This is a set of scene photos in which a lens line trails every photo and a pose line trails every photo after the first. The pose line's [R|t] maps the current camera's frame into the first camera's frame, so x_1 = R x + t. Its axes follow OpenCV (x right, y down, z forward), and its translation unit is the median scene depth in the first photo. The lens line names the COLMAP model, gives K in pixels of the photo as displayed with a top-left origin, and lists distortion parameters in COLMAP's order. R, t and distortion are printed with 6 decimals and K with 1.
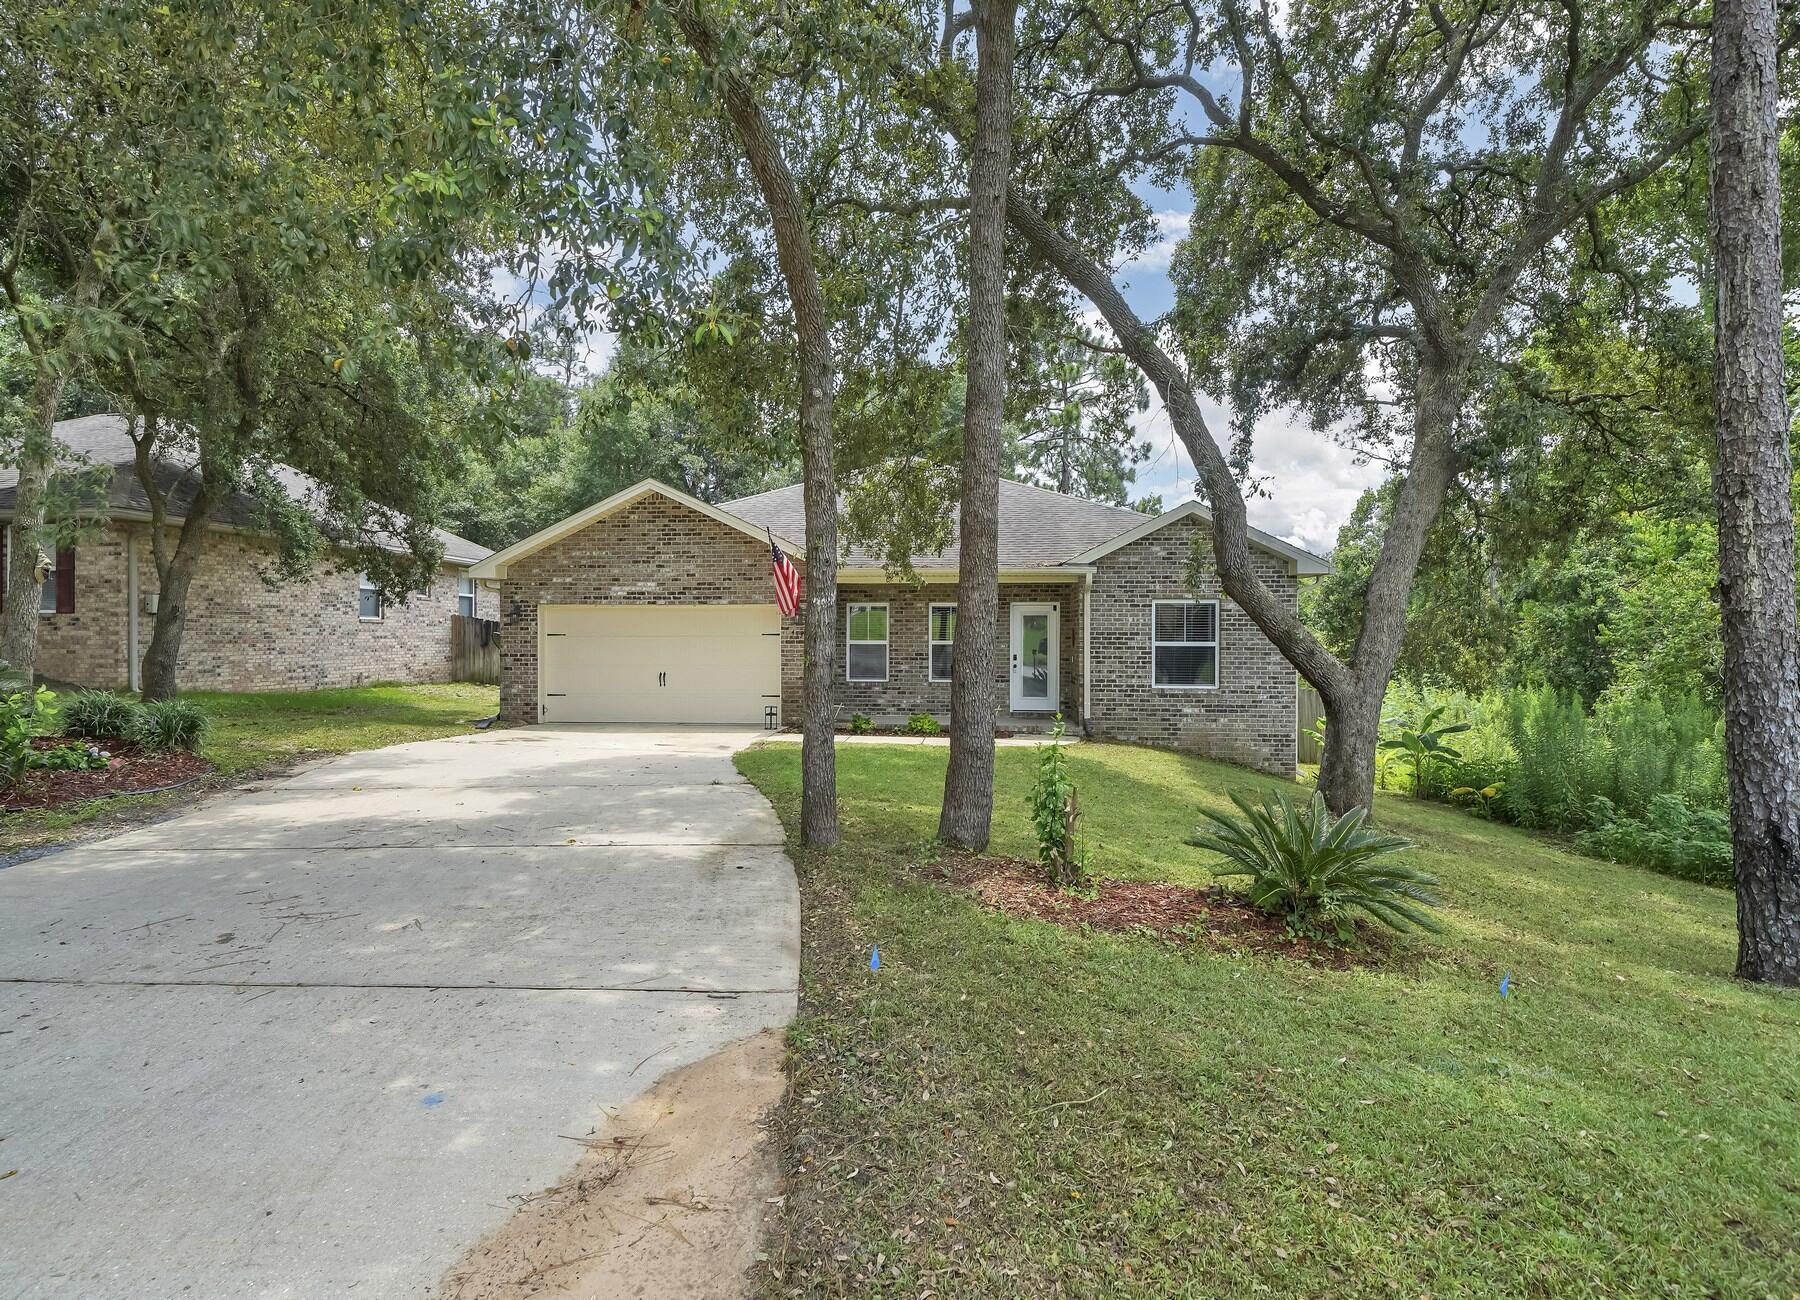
lens RADIAL K [[857.2, 0, 900.4], [0, 857.2, 651.5], [0, 0, 1]] dist [0.002769, -0.000251]
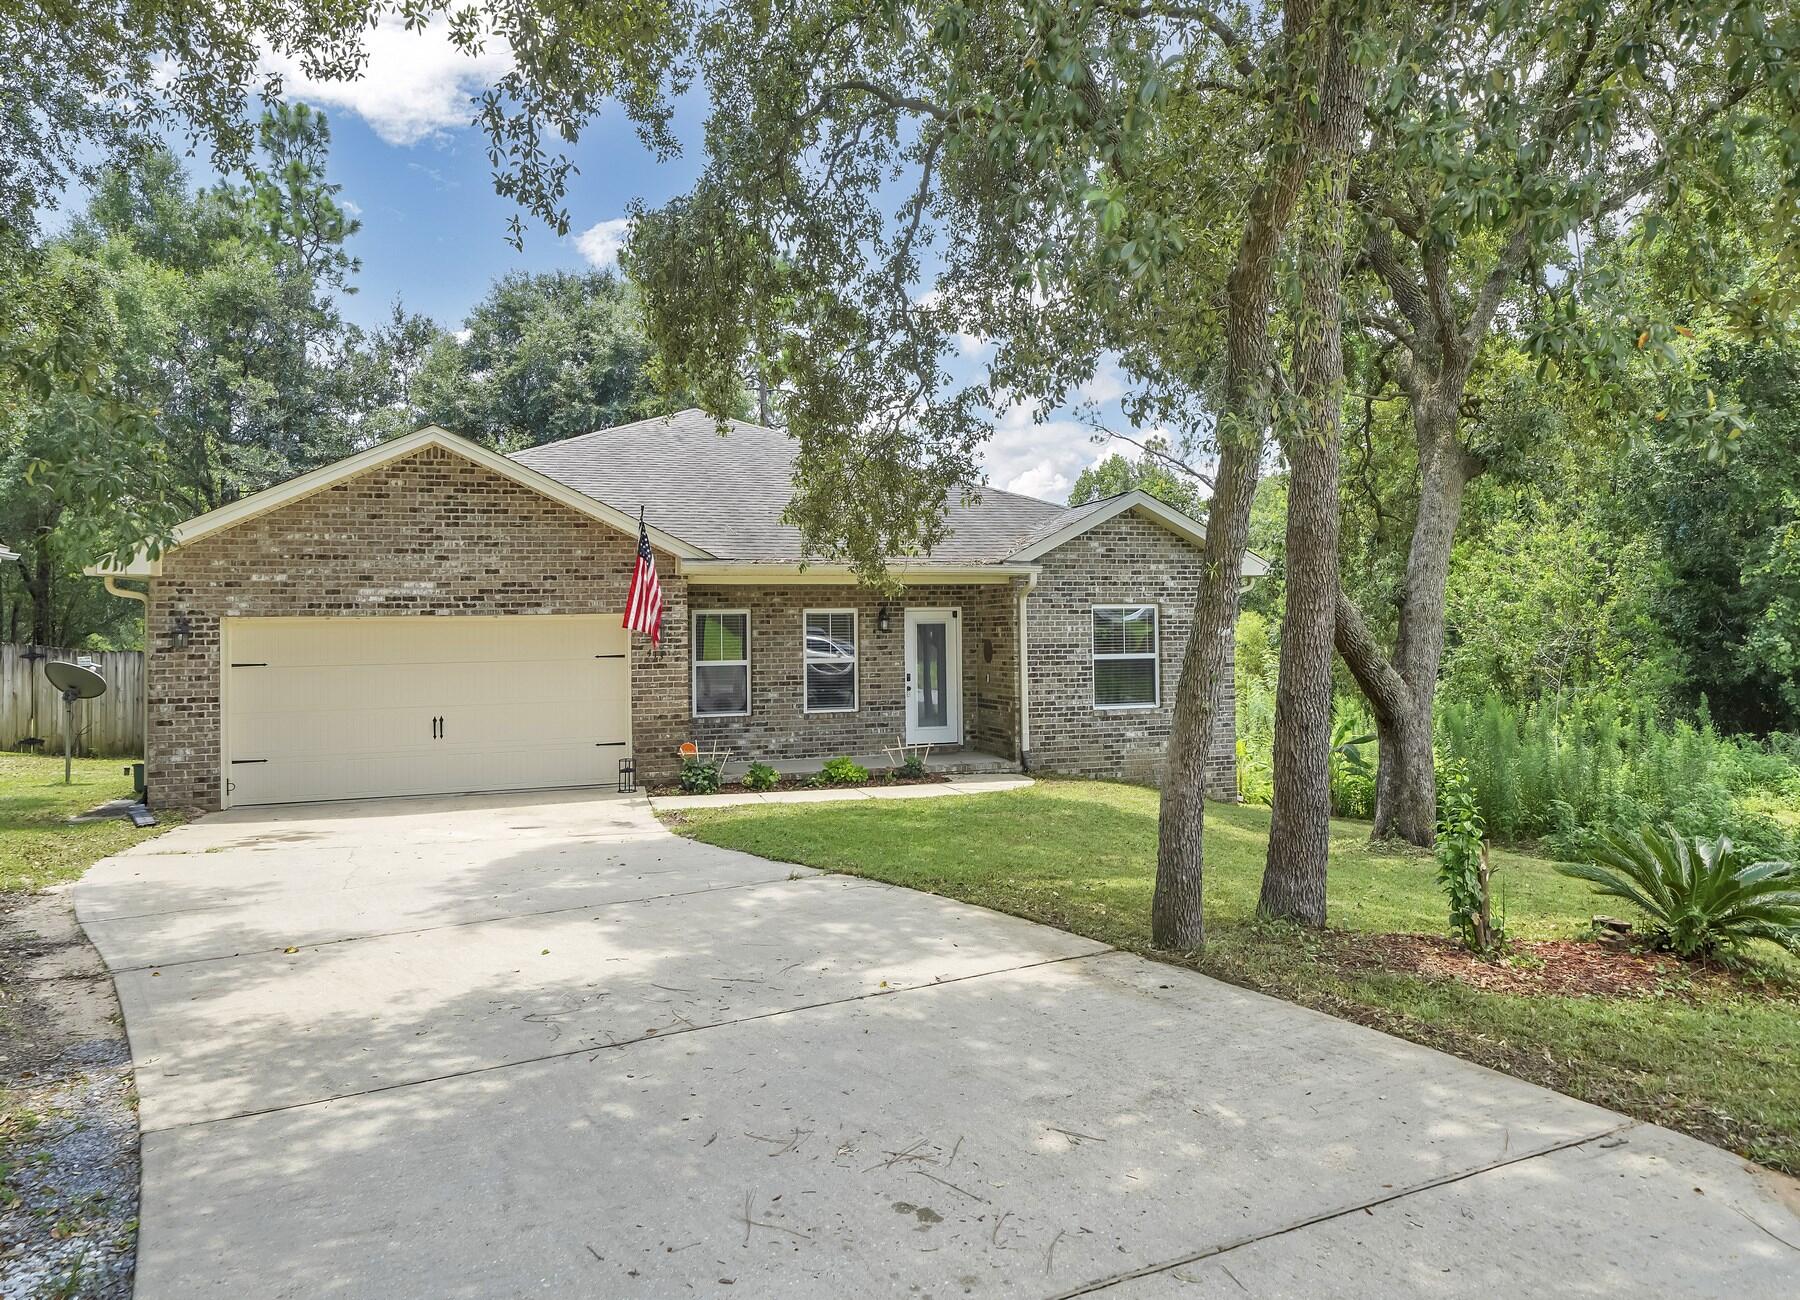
lens RADIAL K [[1111.1, 0, 900.5], [0, 1111.1, 637.7], [0, 0, 1]] dist [0.003298, 0.001239]
pose [[0.918571, -0.017449, 0.394870, -0.303705], [0.024494, 0.999618, -0.012808, -0.018482], [-0.394496, 0.021437, 0.918648, 0.072849]]
